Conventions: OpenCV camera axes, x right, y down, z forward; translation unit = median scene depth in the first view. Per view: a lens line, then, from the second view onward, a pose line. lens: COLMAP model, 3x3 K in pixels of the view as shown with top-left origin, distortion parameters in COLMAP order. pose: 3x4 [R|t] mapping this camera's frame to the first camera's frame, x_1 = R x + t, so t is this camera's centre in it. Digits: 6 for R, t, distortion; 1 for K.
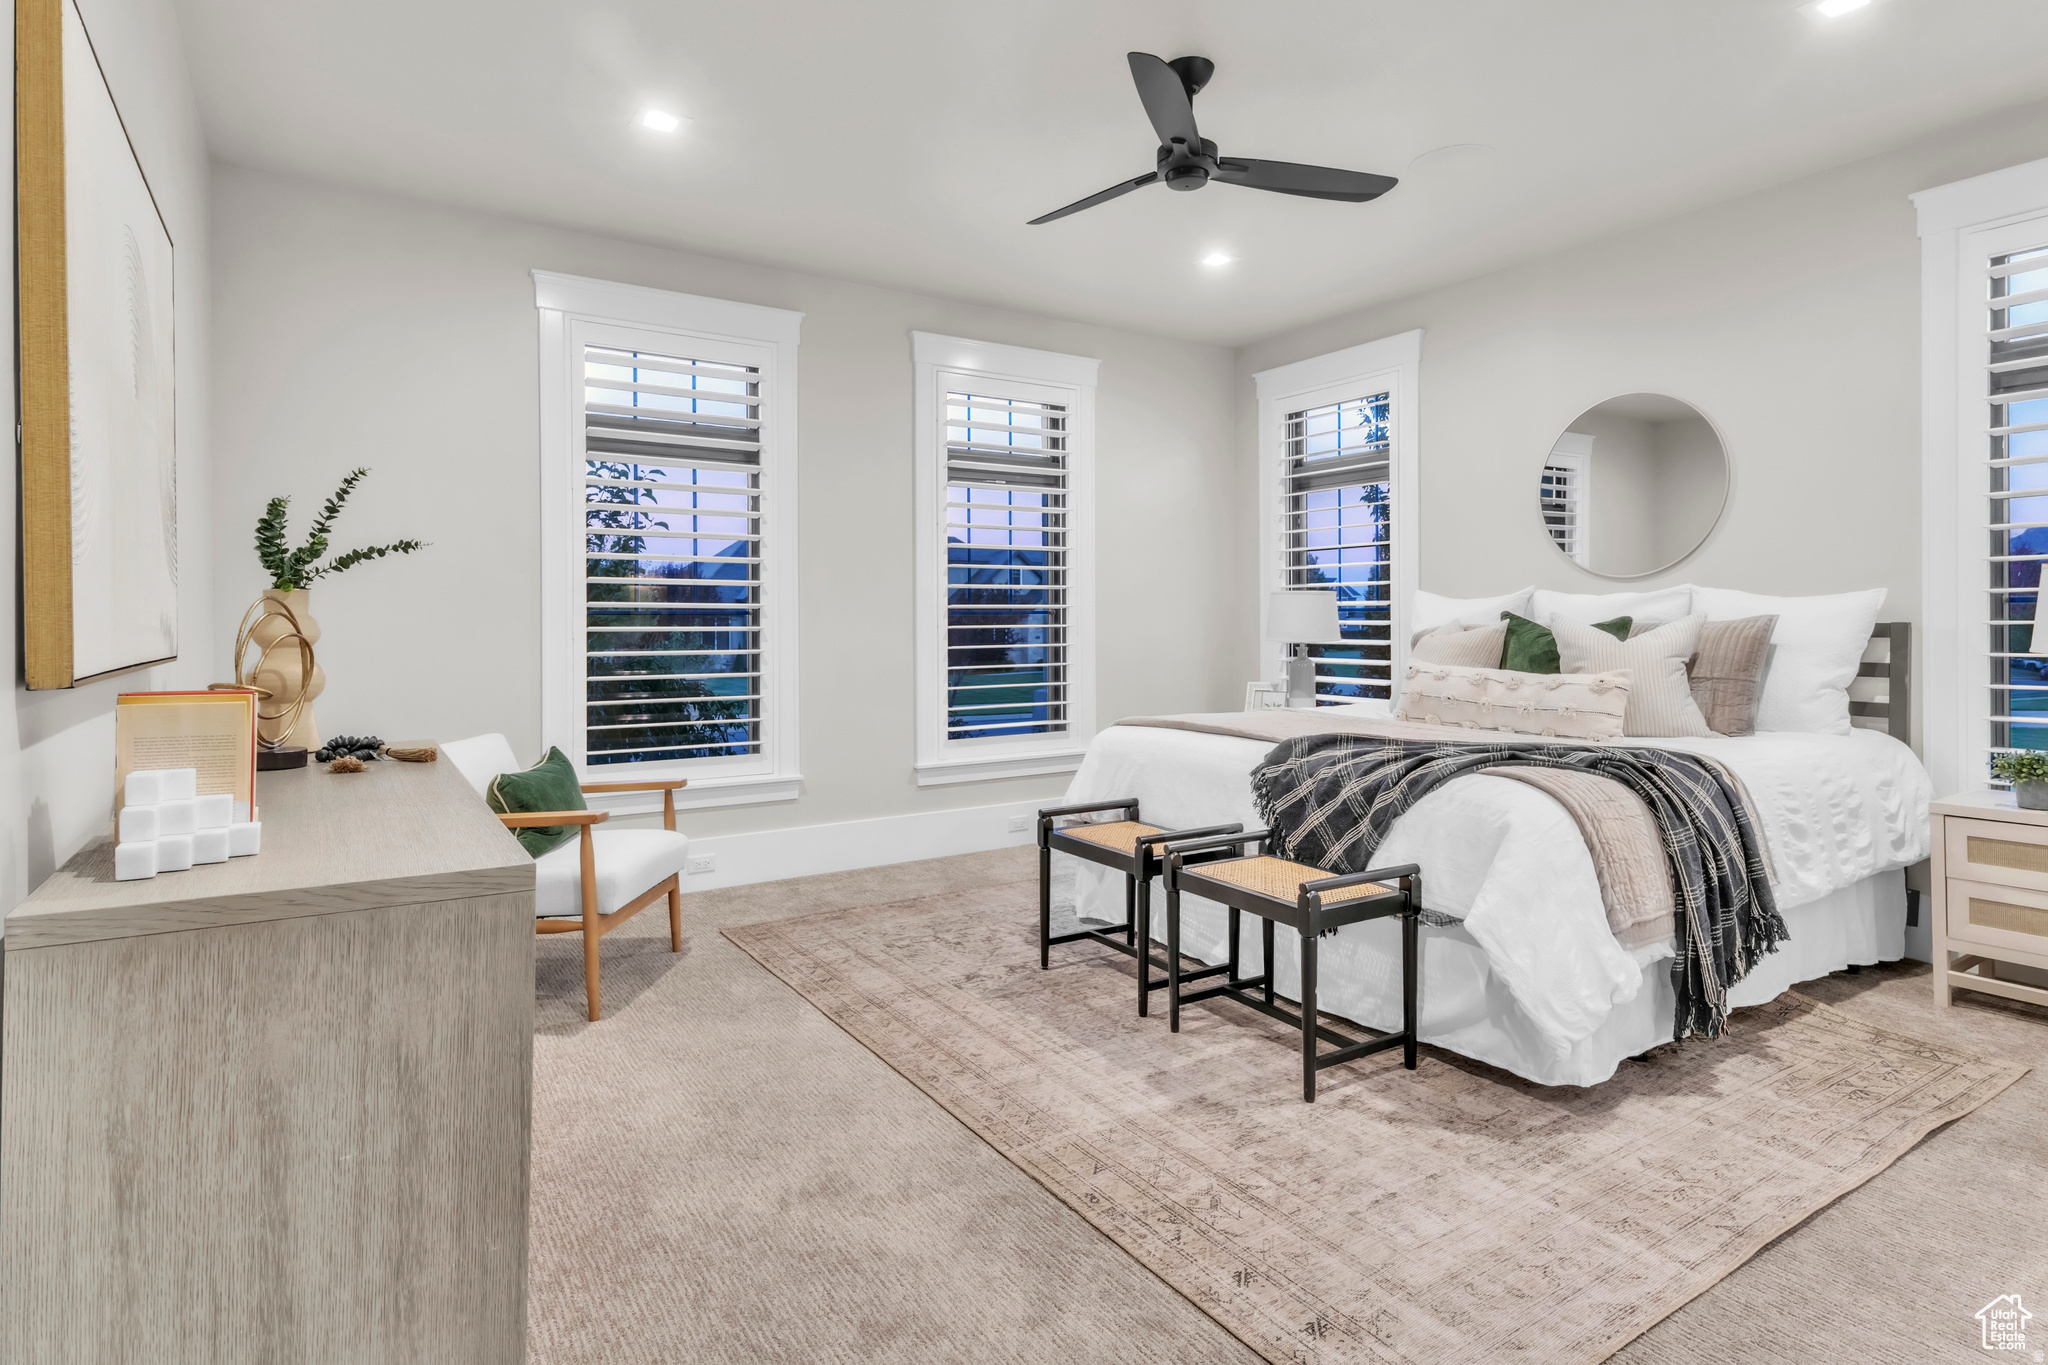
lens RADIAL K [[1074.3, 0, 1019.5], [0, 1074.3, 628.1], [0, 0, 1]] dist [0.019009, 0.000638]
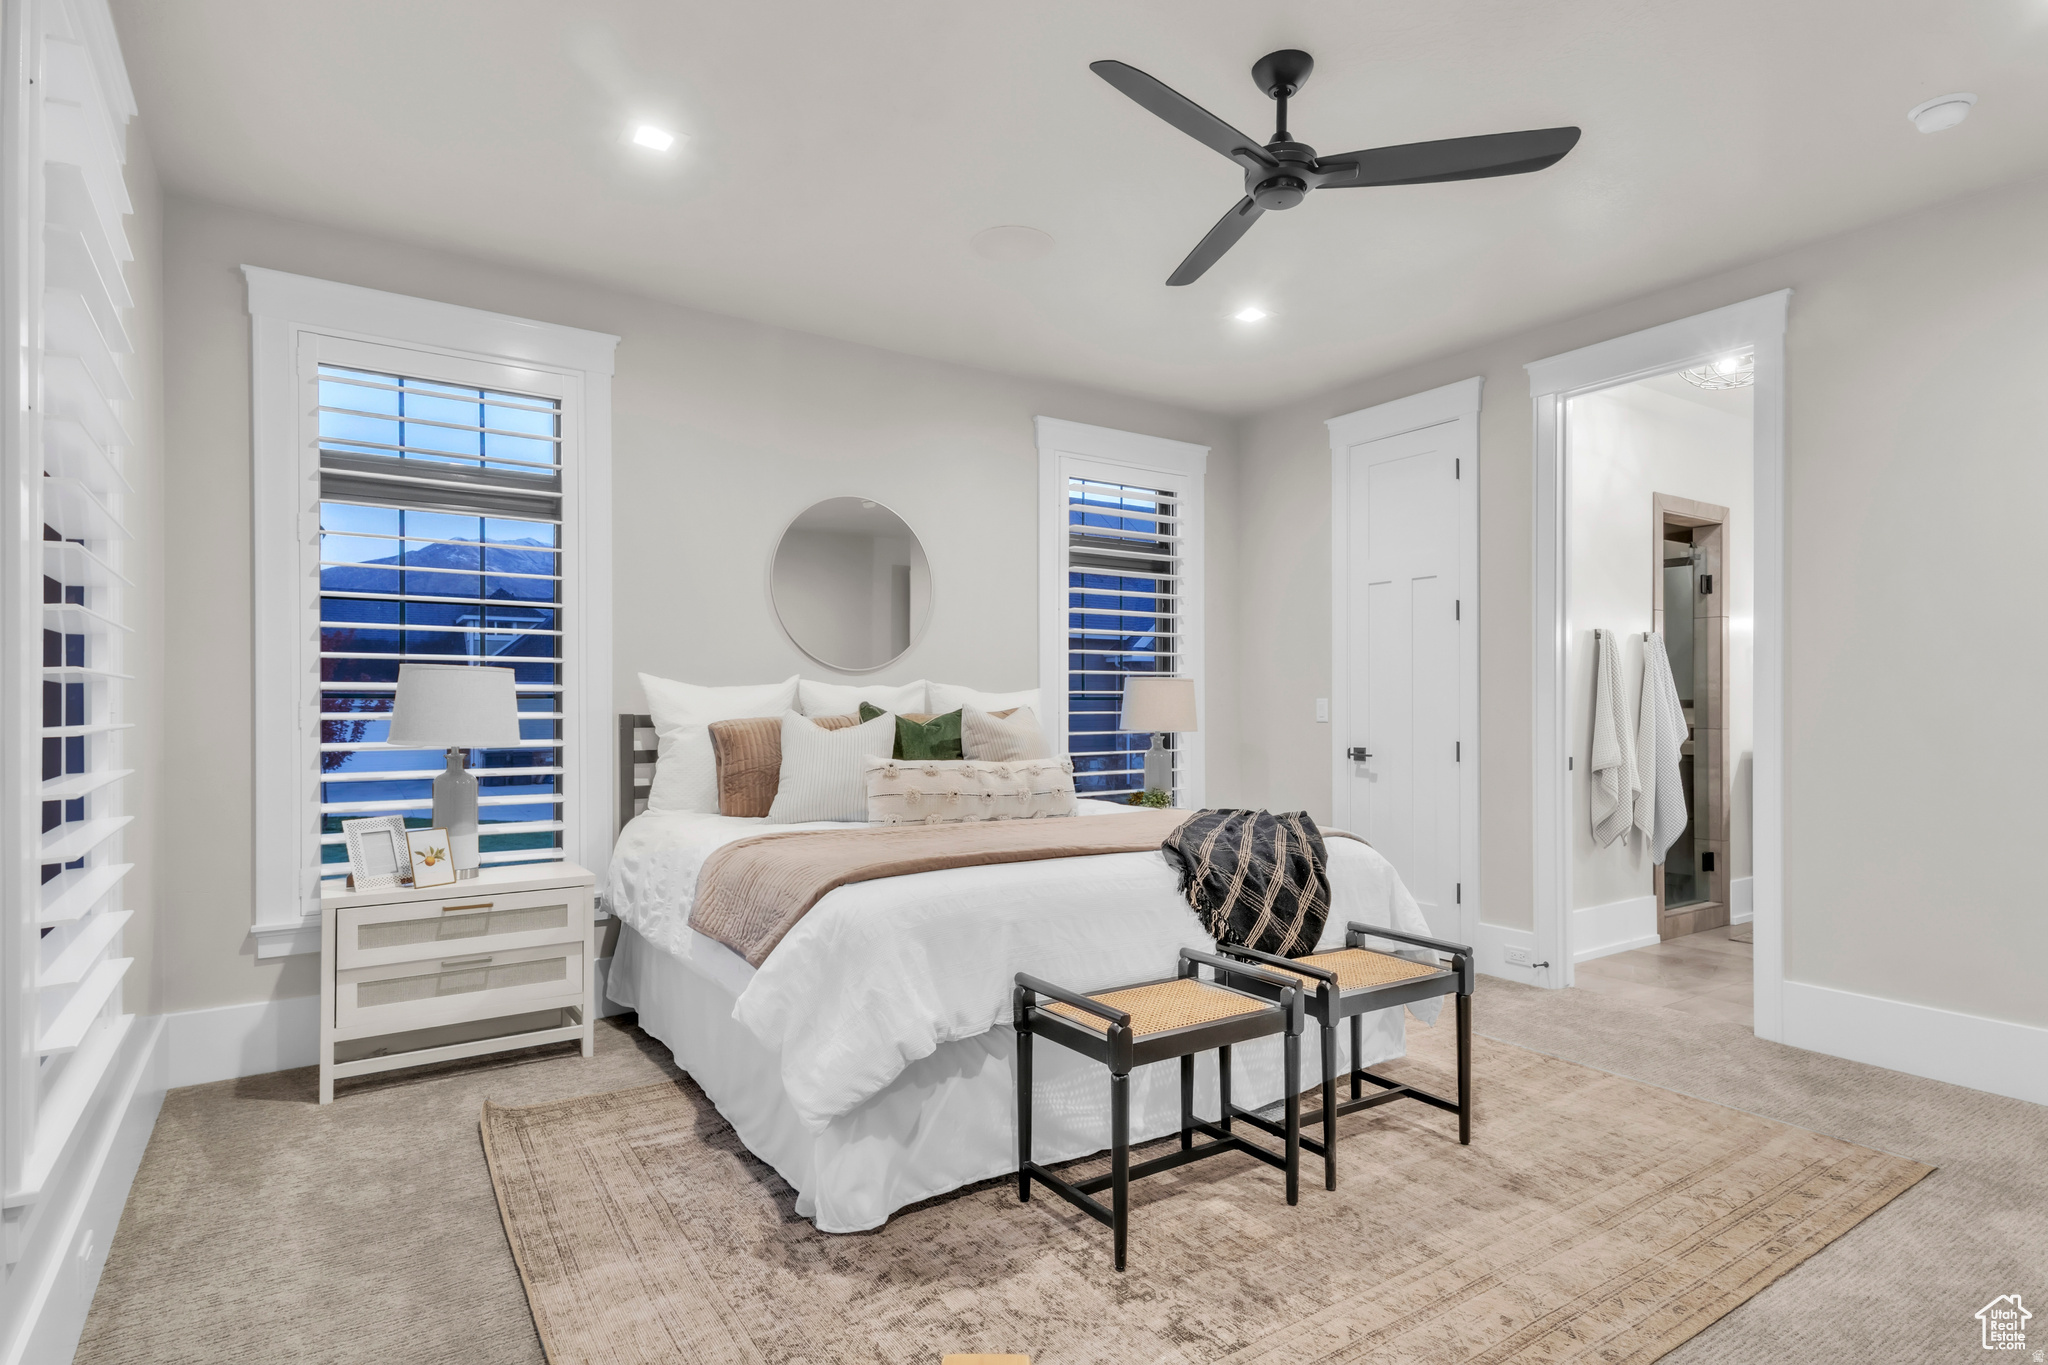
lens RADIAL K [[1074.3, 0, 1023.8], [0, 1074.3, 684.9], [0, 0, 1]] dist [0.019009, 0.000638]
pose [[-0.027849, 0.026004, 0.999274, -0.756856], [0.007938, 0.999636, -0.025792, -0.006765], [-0.999581, 0.007214, -0.028045, 1.333401]]
